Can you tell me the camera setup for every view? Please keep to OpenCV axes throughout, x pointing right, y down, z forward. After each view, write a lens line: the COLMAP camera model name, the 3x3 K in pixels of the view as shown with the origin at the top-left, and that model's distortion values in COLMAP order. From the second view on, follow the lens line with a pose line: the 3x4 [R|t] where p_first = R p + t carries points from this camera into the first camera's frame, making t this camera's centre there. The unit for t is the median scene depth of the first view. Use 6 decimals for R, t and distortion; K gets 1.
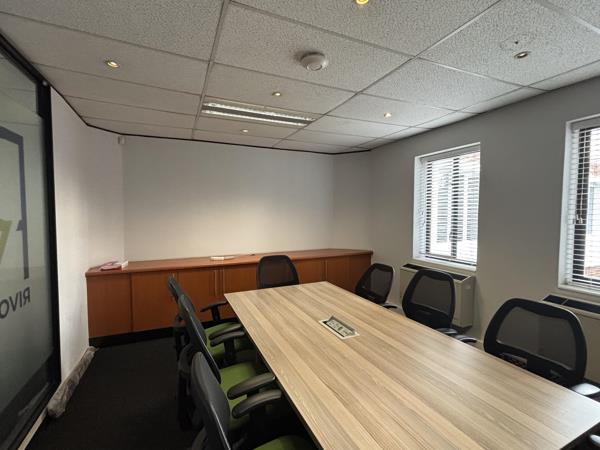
lens RADIAL K [[280.4, 0, 298.3], [0, 280.4, 223.6], [0, 0, 1]] dist [-0.001794, -0.002359]
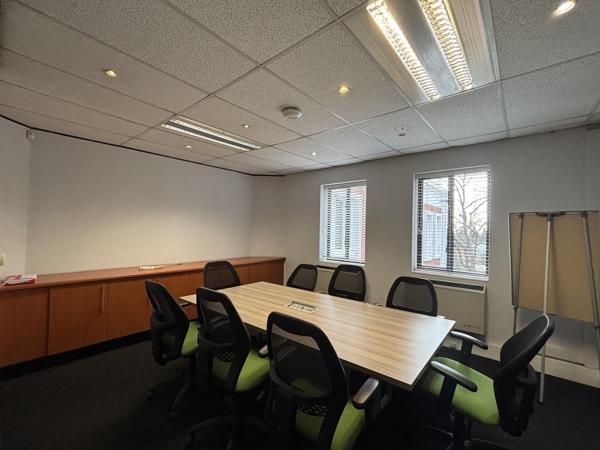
lens RADIAL K [[263.2, 0, 300.4], [0, 263.2, 226.8], [0, 0, 1]] dist [-0.002931, -0.001105]
pose [[0.898365, 0.022416, 0.438677, -0.255218], [-0.003112, 0.998997, -0.044676, 0.022157], [-0.439239, 0.038770, 0.897533, -0.090628]]
